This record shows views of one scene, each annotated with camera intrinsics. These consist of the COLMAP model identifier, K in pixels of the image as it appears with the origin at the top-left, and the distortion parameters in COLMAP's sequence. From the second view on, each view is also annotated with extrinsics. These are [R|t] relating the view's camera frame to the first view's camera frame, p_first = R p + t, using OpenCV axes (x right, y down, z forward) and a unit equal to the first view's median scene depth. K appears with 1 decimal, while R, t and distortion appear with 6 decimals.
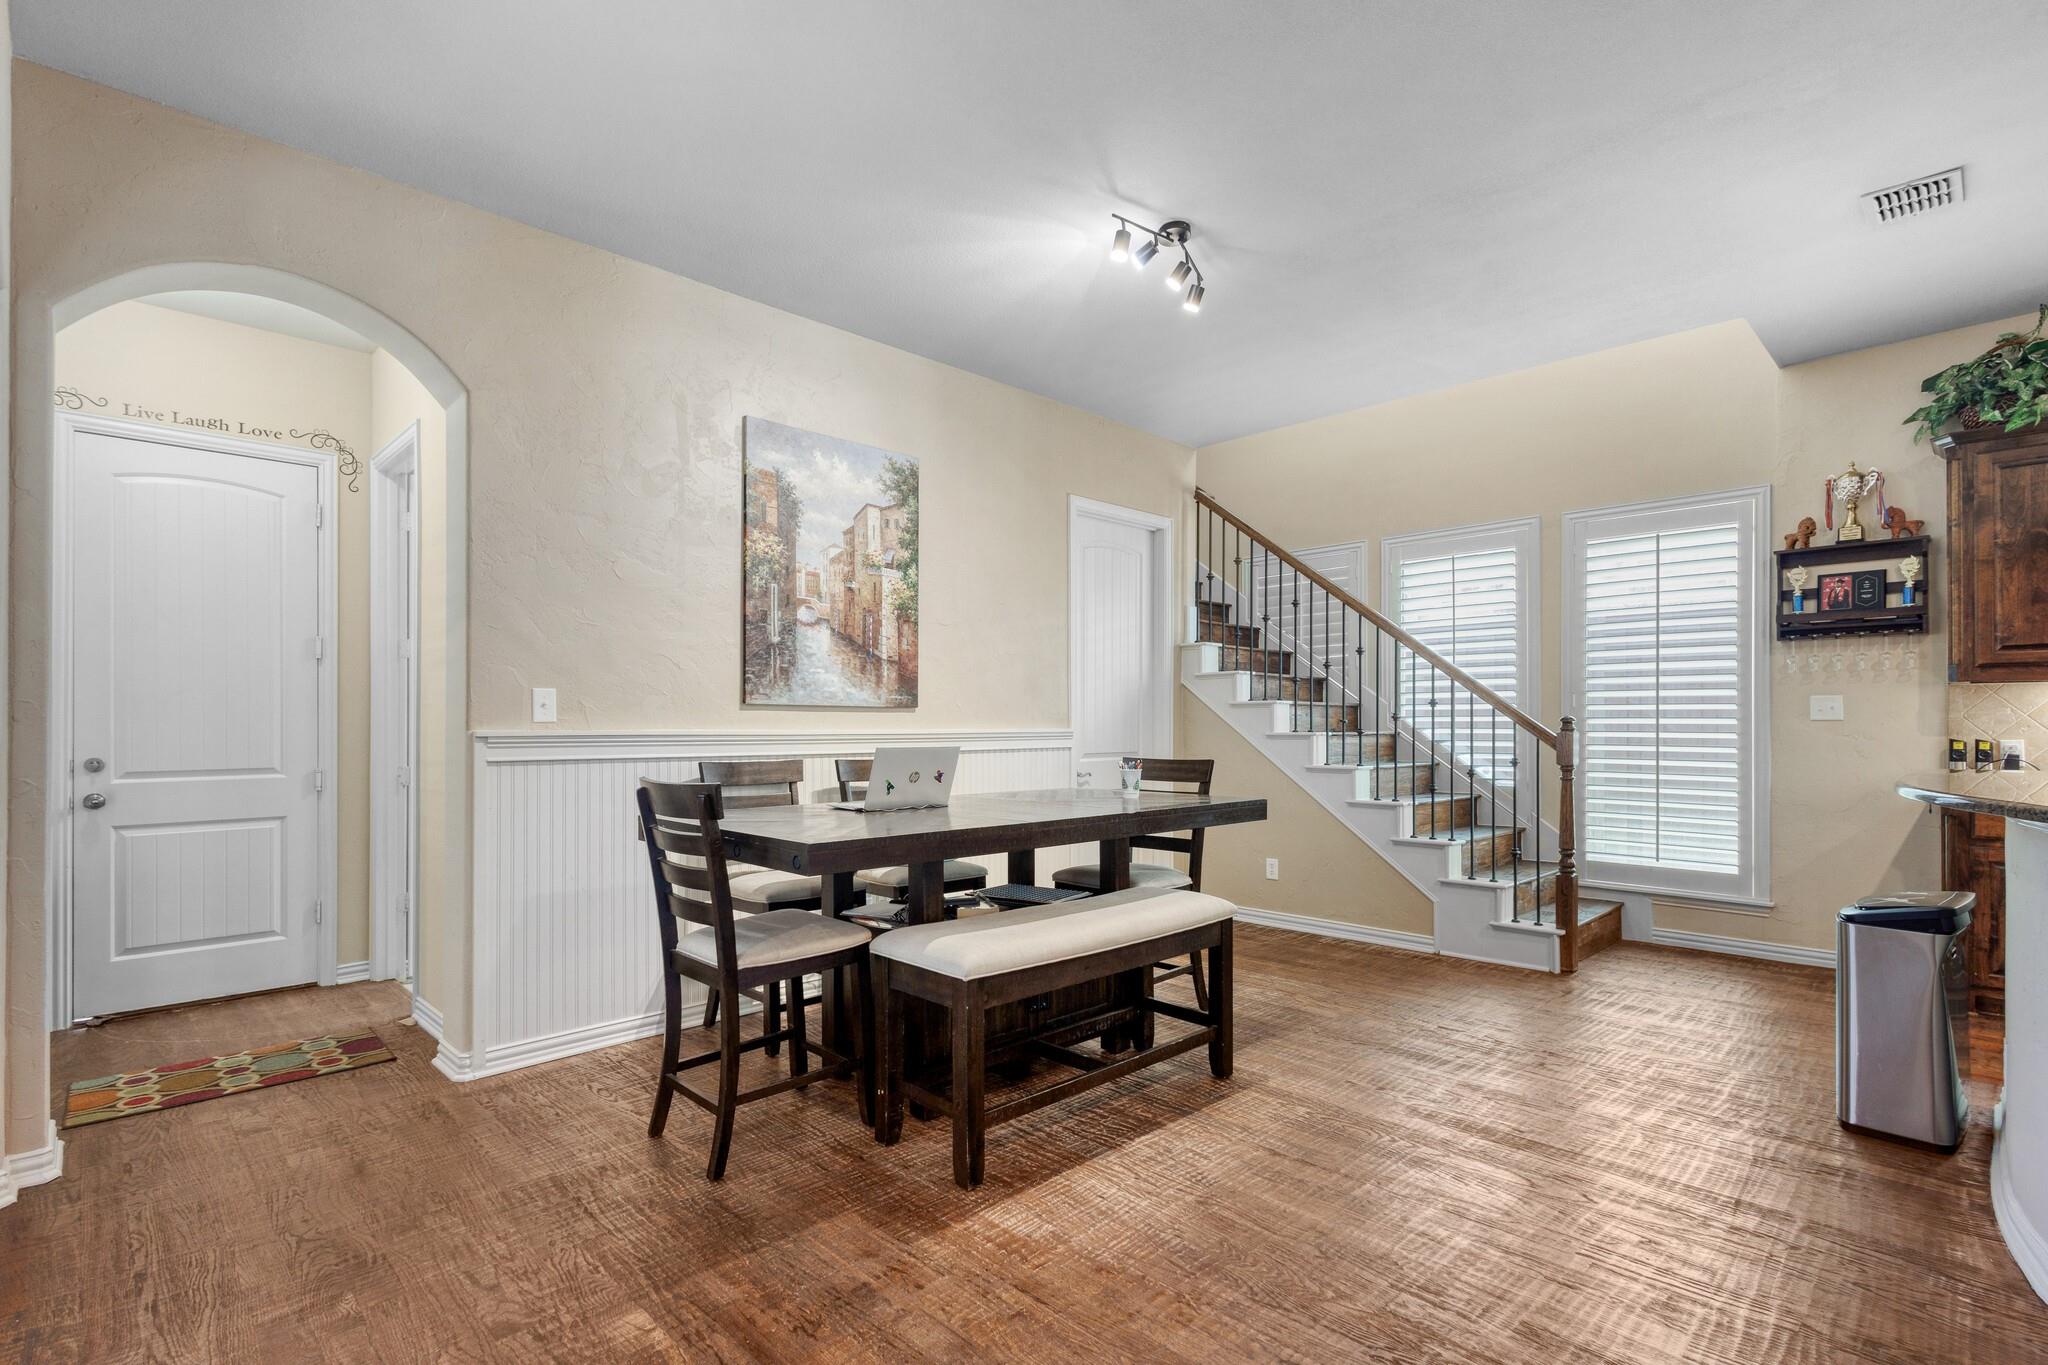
lens RADIAL K [[959.2, 0, 1046.5], [0, 959.2, 721.5], [0, 0, 1]] dist [0.014898, -0.004823]
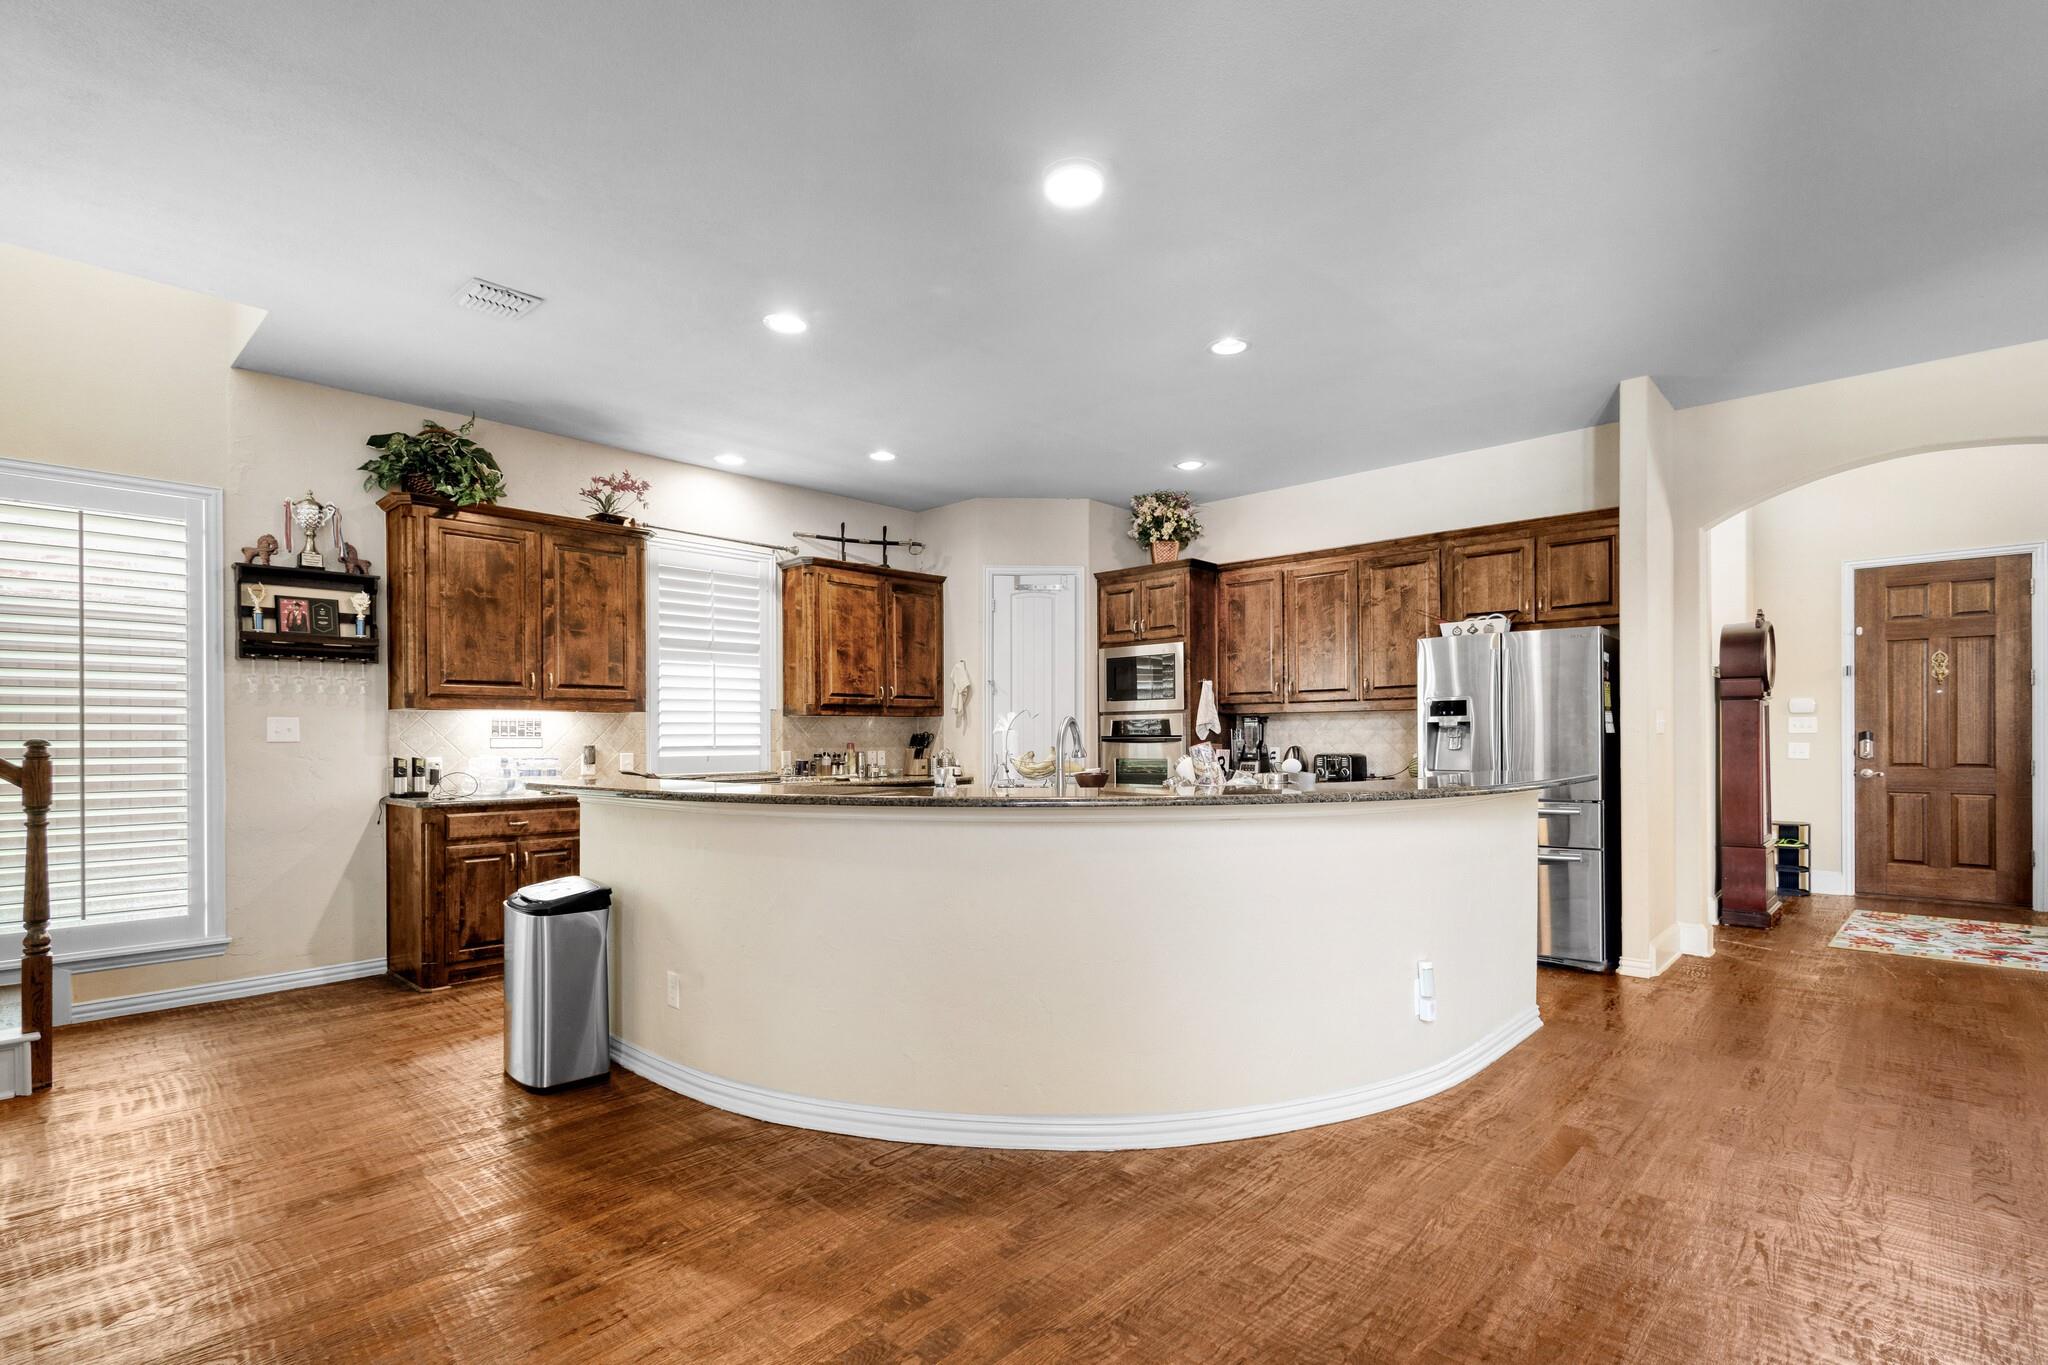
lens RADIAL K [[959.2, 0, 1033.9], [0, 959.2, 731.4], [0, 0, 1]] dist [0.014898, -0.004823]
pose [[-0.021977, 0.002405, 0.999756, -0.228559], [0.005674, 0.999981, -0.002281, -0.006273], [-0.999742, 0.005623, -0.021991, 0.279008]]
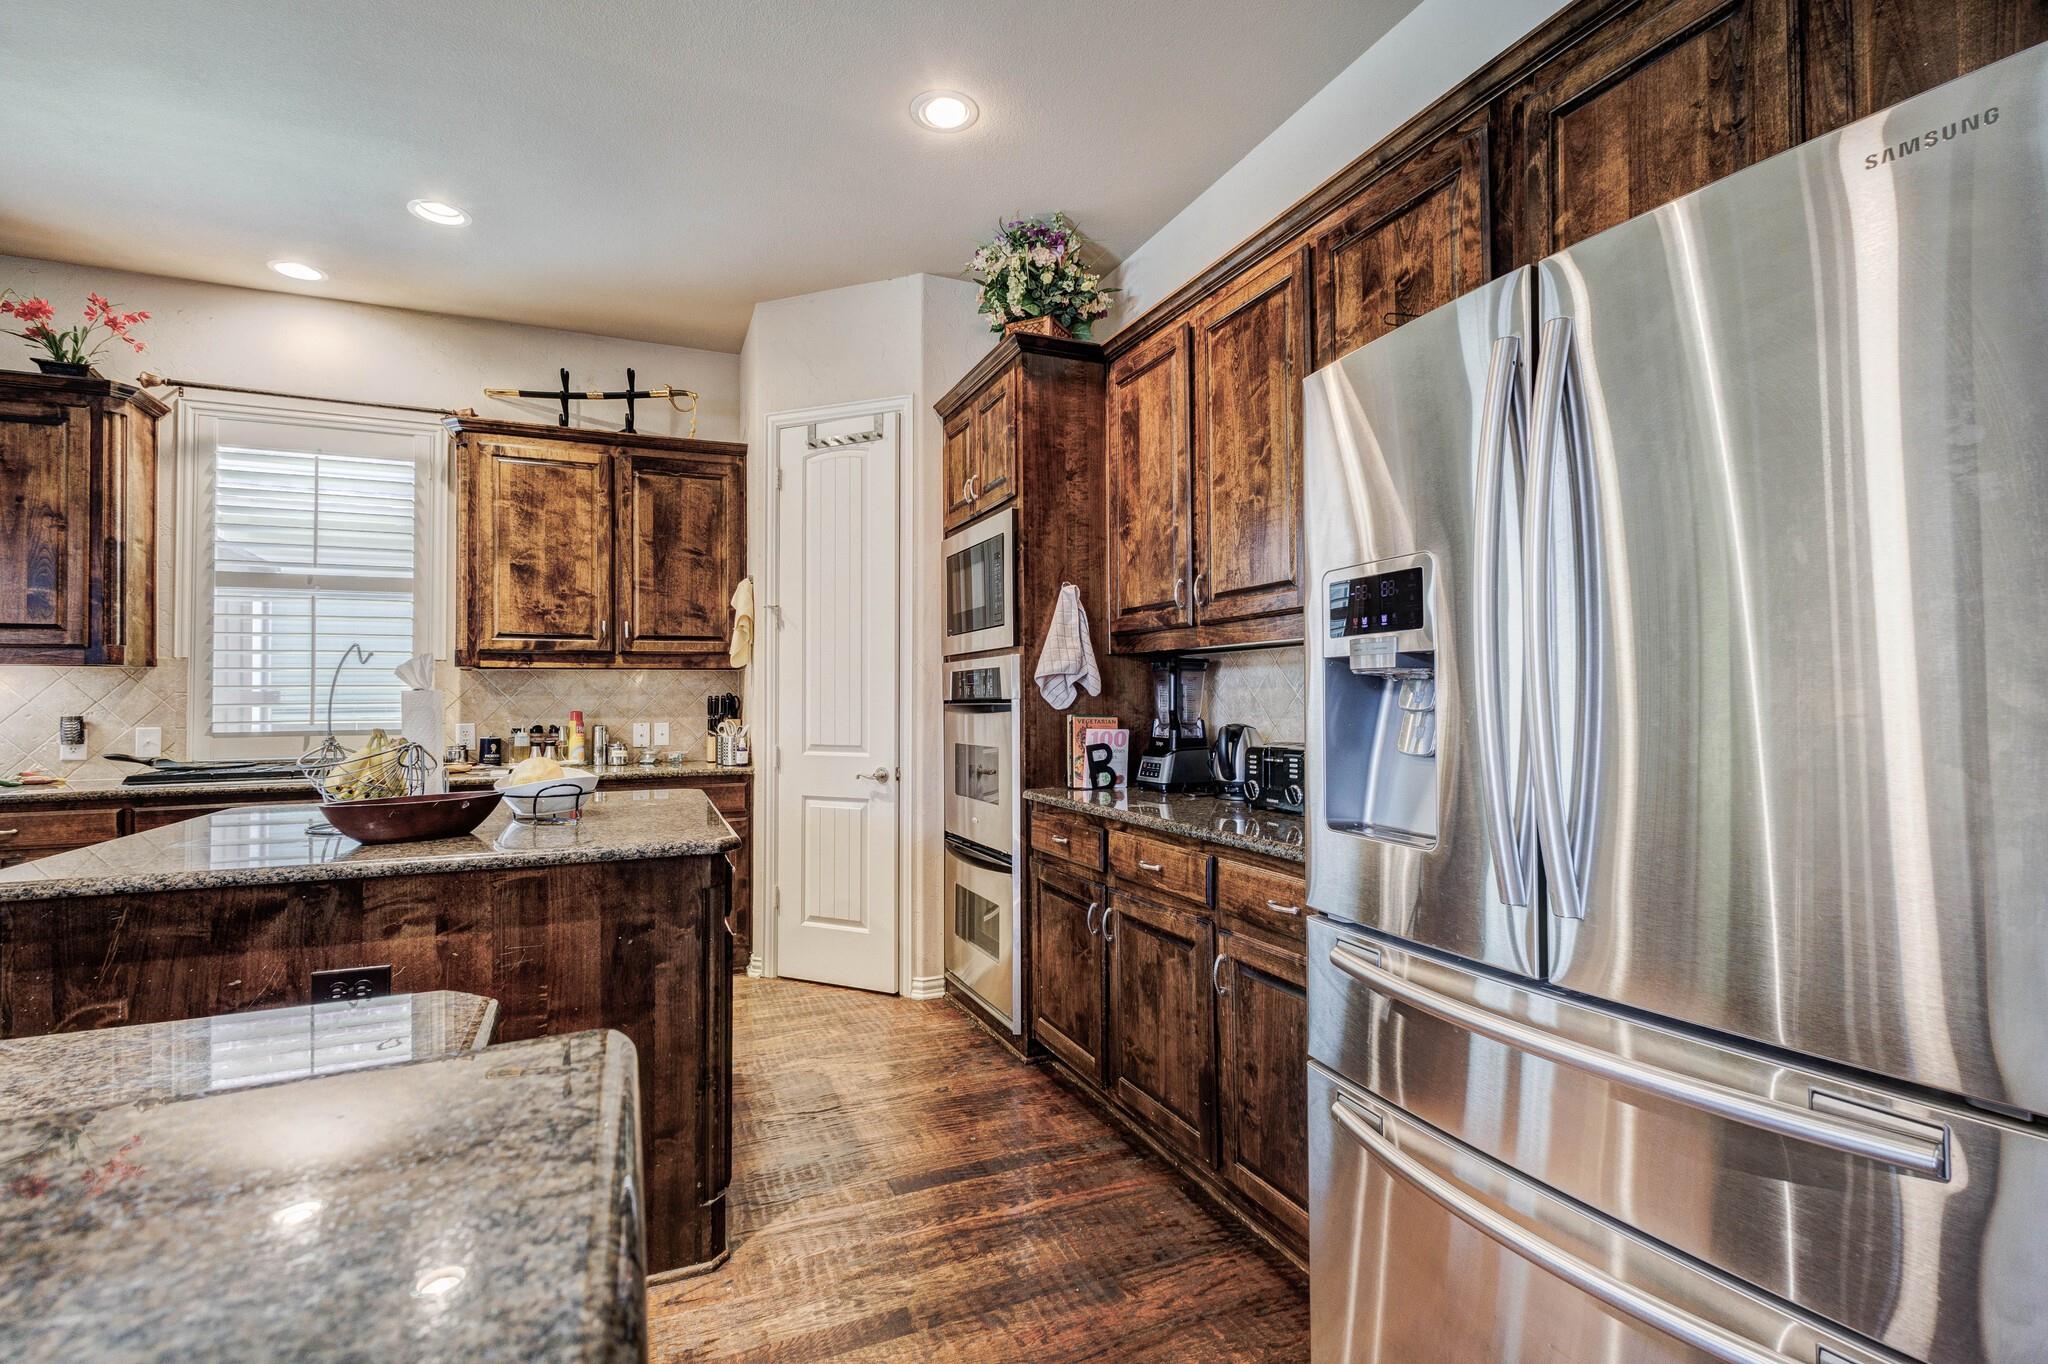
lens RADIAL K [[959.2, 0, 1040.2], [0, 959.2, 682.0], [0, 0, 1]] dist [0.014898, -0.004823]
pose [[0.384121, 0.011023, 0.923217, 0.647376], [0.008698, 0.999841, -0.015557, -0.003102], [-0.923242, 0.014006, 0.383964, -0.320193]]
